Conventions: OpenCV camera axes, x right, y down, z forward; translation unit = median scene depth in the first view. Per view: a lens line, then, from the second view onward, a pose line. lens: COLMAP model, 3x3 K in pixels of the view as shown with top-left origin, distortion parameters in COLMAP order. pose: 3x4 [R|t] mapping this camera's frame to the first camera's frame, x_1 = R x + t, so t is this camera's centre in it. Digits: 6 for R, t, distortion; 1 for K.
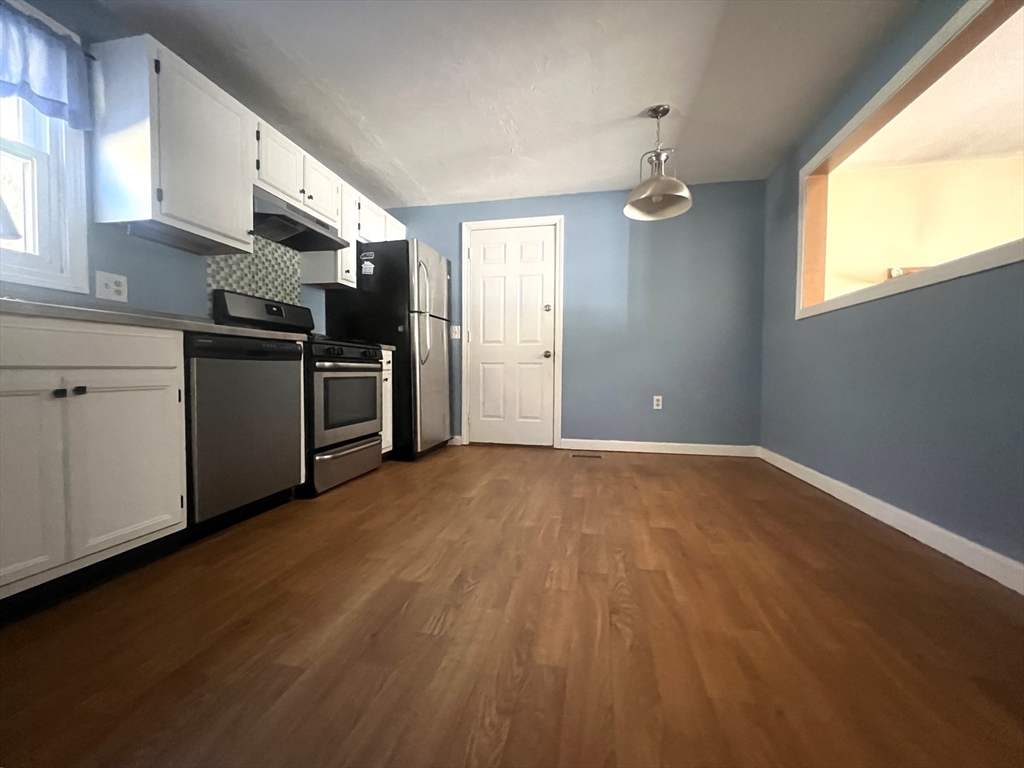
lens RADIAL K [[415.4, 0, 512.0], [0, 415.4, 384.0], [0, 0, 1]] dist [0.000817, 0.000422]
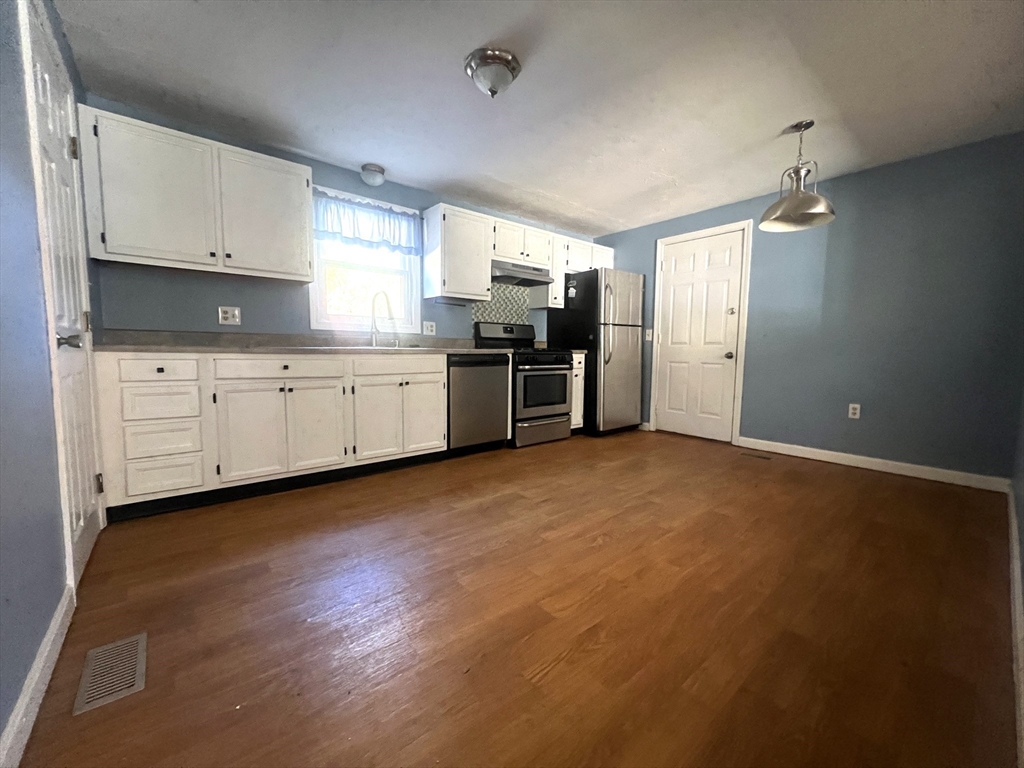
lens RADIAL K [[414.6, 0, 512.0], [0, 414.6, 384.0], [0, 0, 1]] dist [-0.009502, -0.000123]
pose [[0.780408, 0.055350, -0.622816, 0.407135], [-0.025612, 0.998068, 0.056606, -0.057623], [0.624746, -0.028224, 0.780318, -0.215928]]
